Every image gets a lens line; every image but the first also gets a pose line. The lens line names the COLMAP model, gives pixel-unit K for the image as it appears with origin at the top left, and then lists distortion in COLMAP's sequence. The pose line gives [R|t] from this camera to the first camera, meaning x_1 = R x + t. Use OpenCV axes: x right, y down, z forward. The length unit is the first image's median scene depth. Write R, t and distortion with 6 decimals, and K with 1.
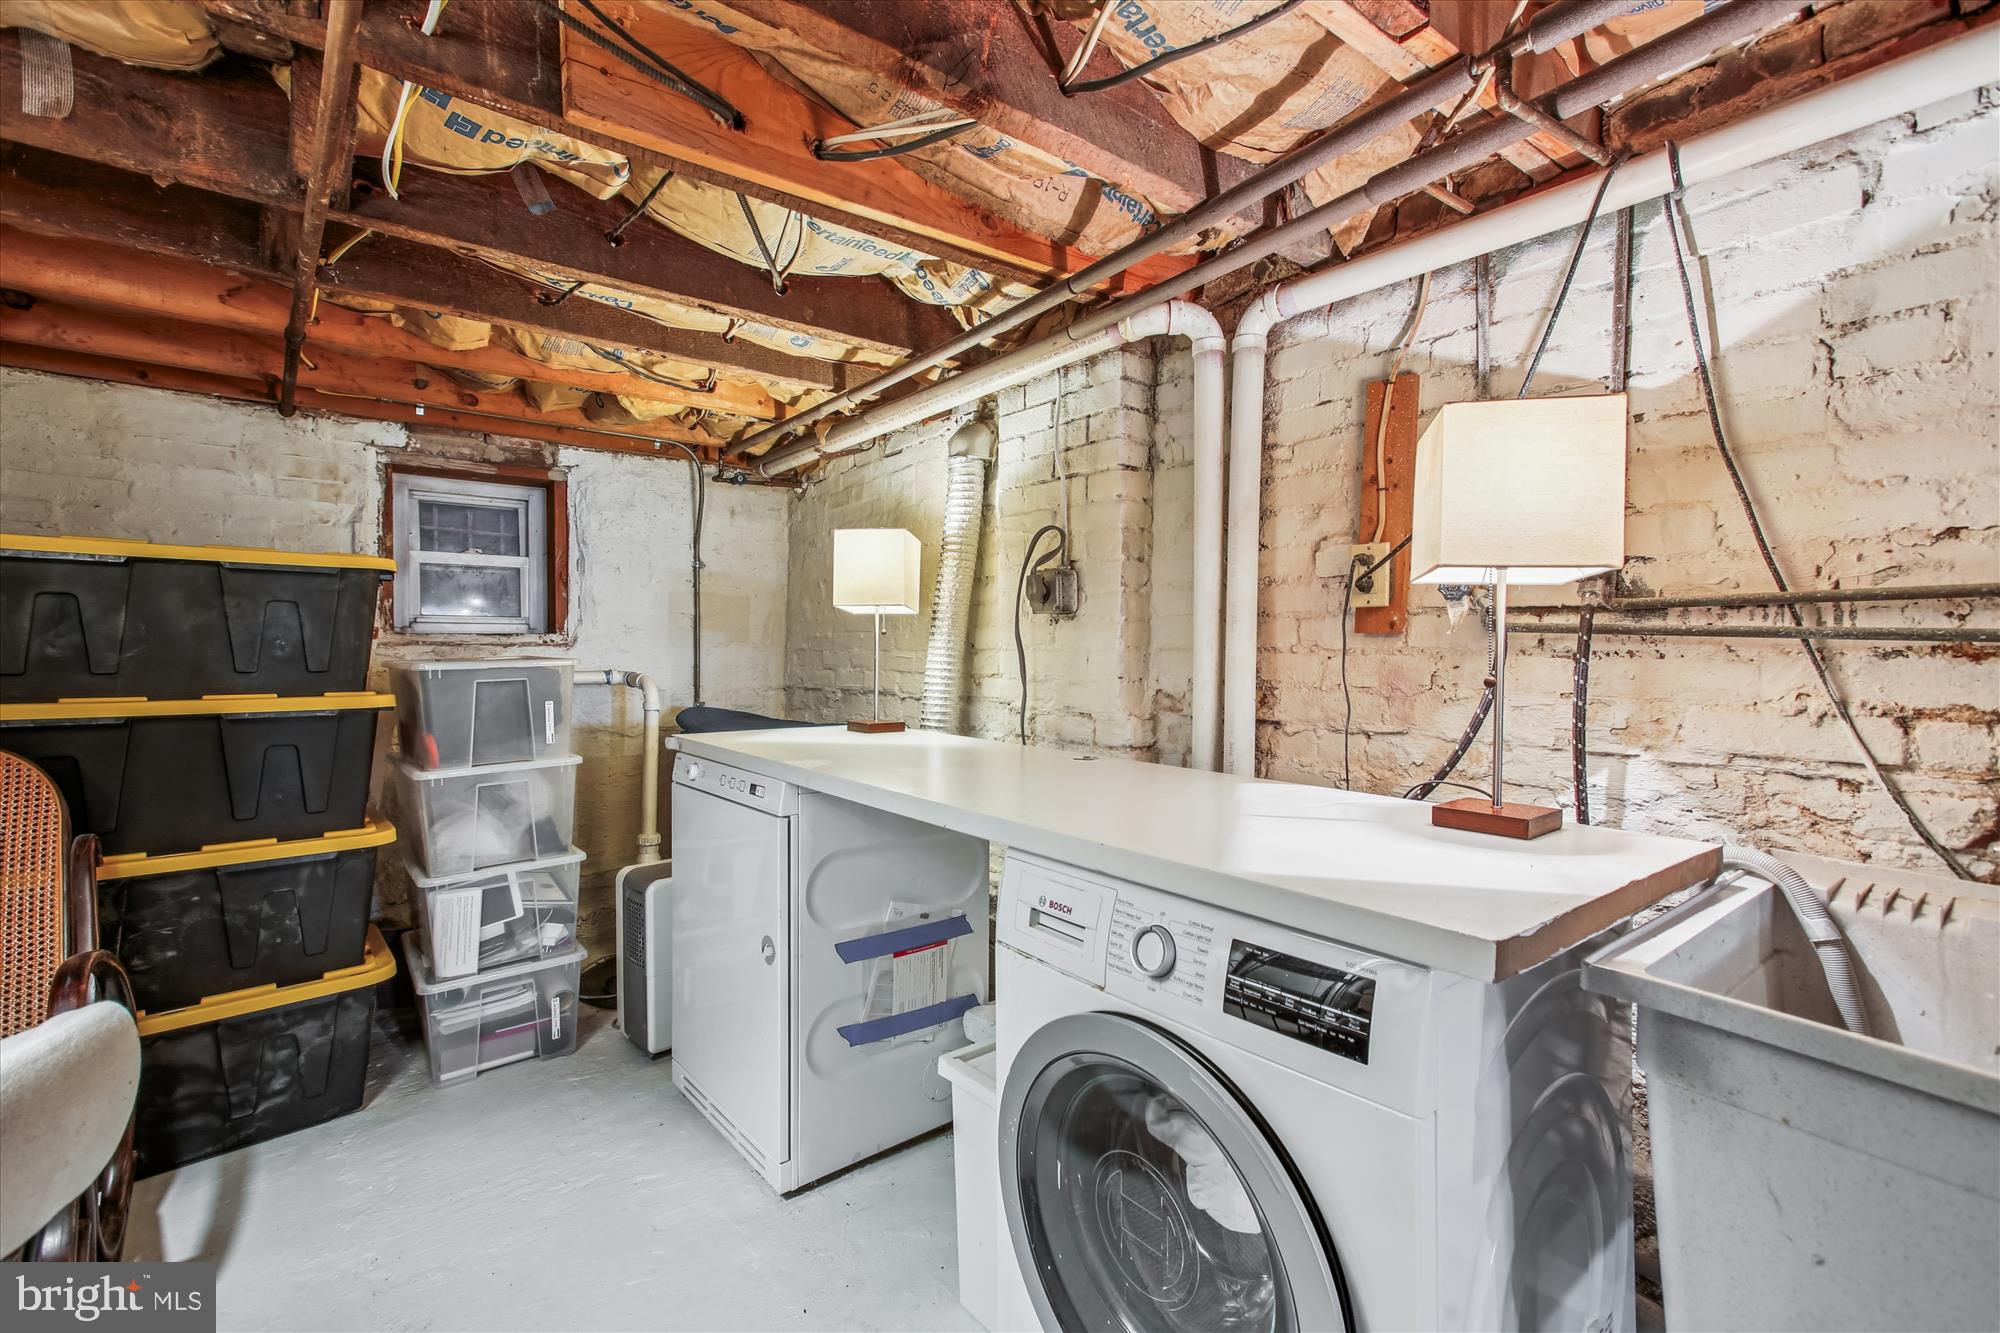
lens RADIAL K [[885.1, 0, 1000.0], [0, 885.1, 666.5], [0, 0, 1]] dist [-0.001057, 0.000098]
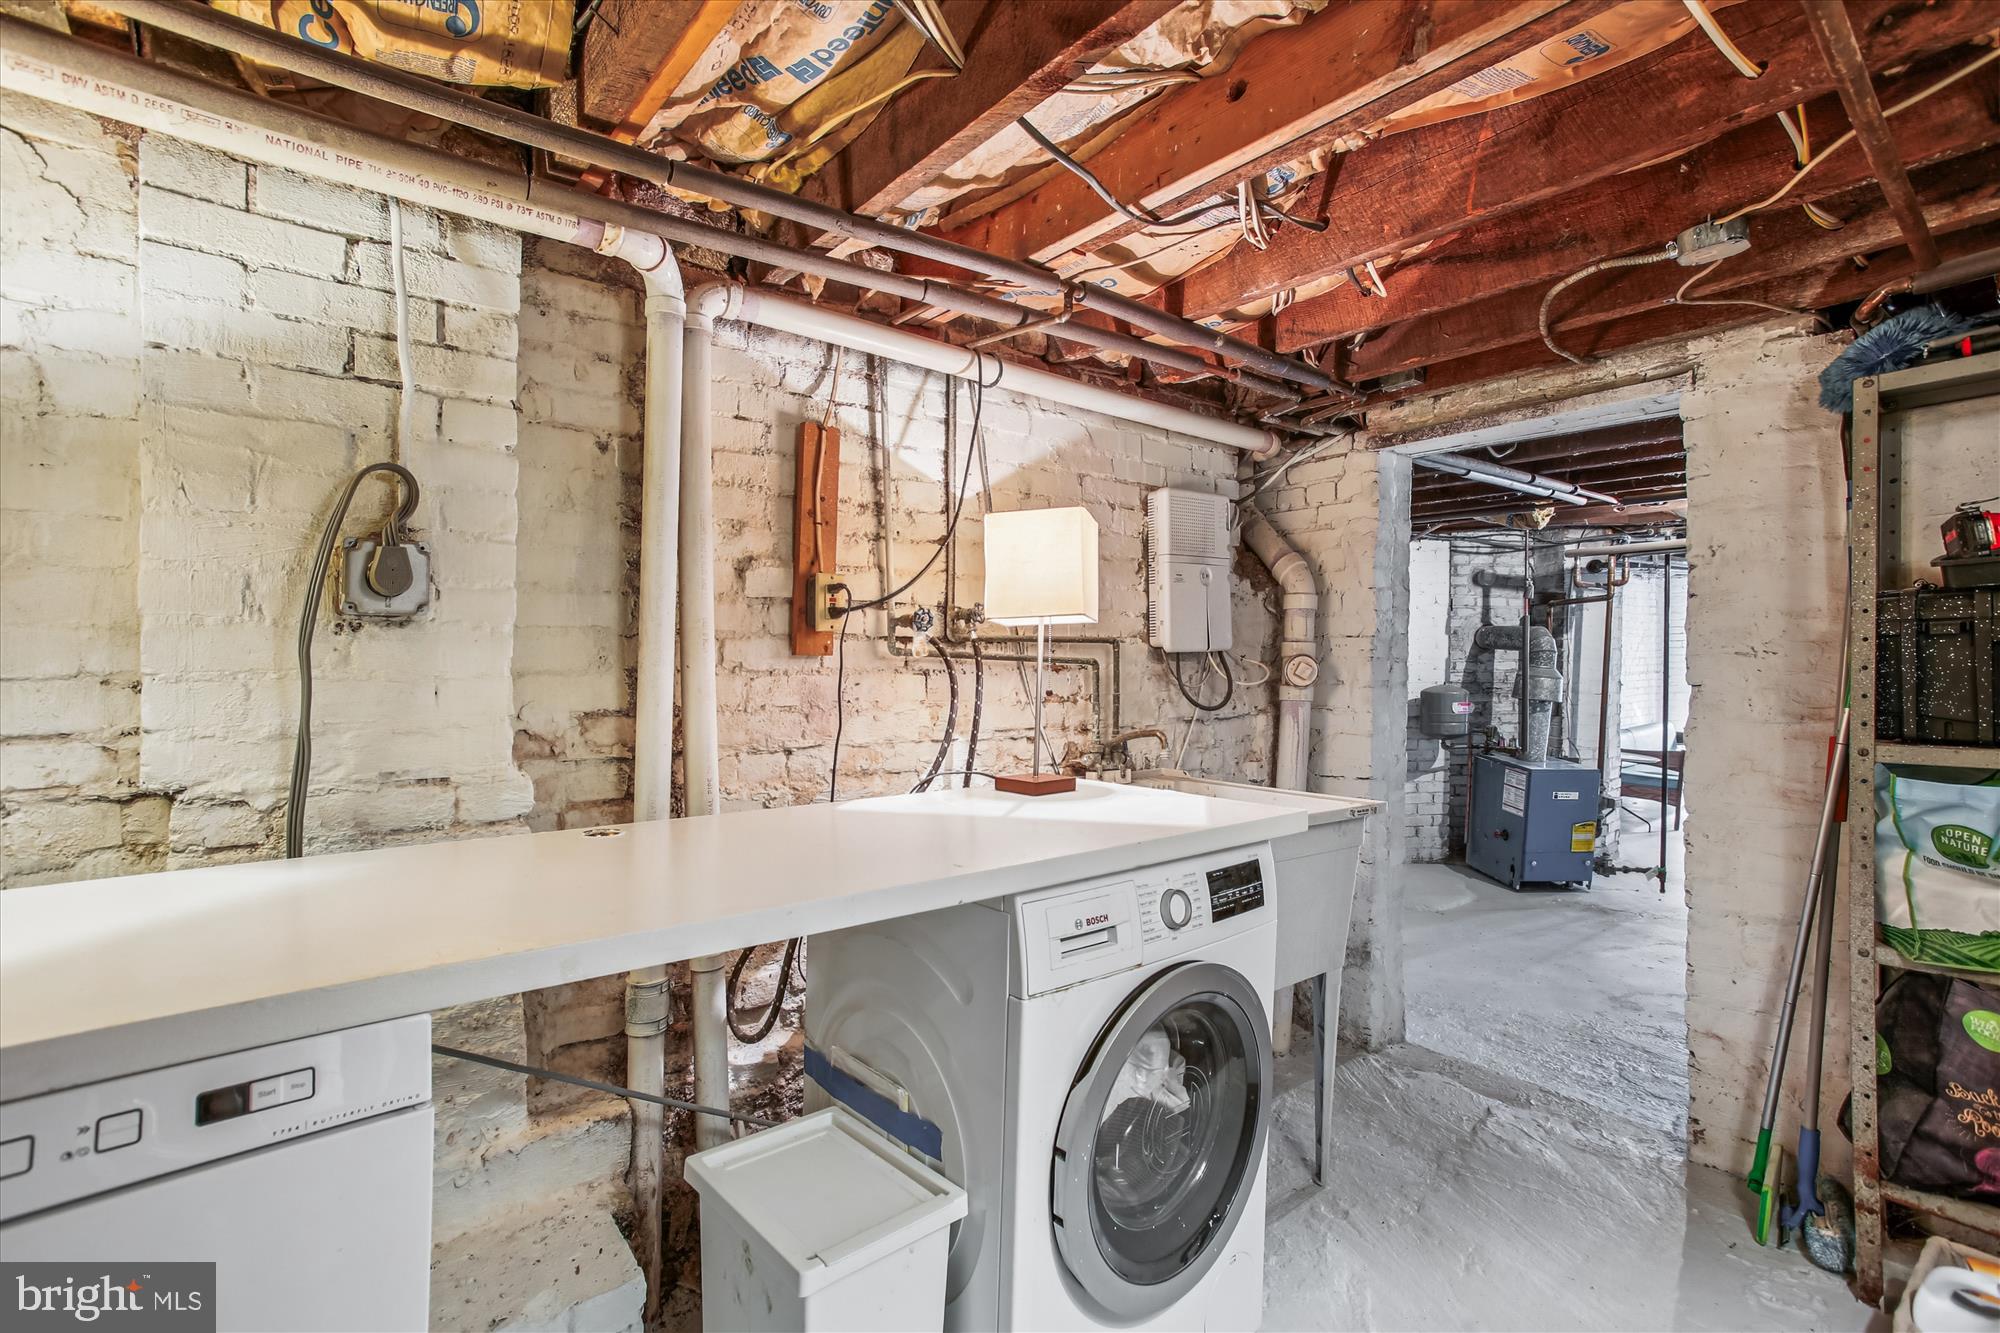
lens RADIAL K [[920.9, 0, 1000.0], [0, 920.9, 666.5], [0, 0, 1]] dist [-0.031118, 0.000540]
pose [[-0.025636, -0.000419, 0.999671, -0.679322], [0.029521, 0.999563, 0.001176, -0.017295], [-0.999235, 0.029541, -0.025613, 0.776038]]
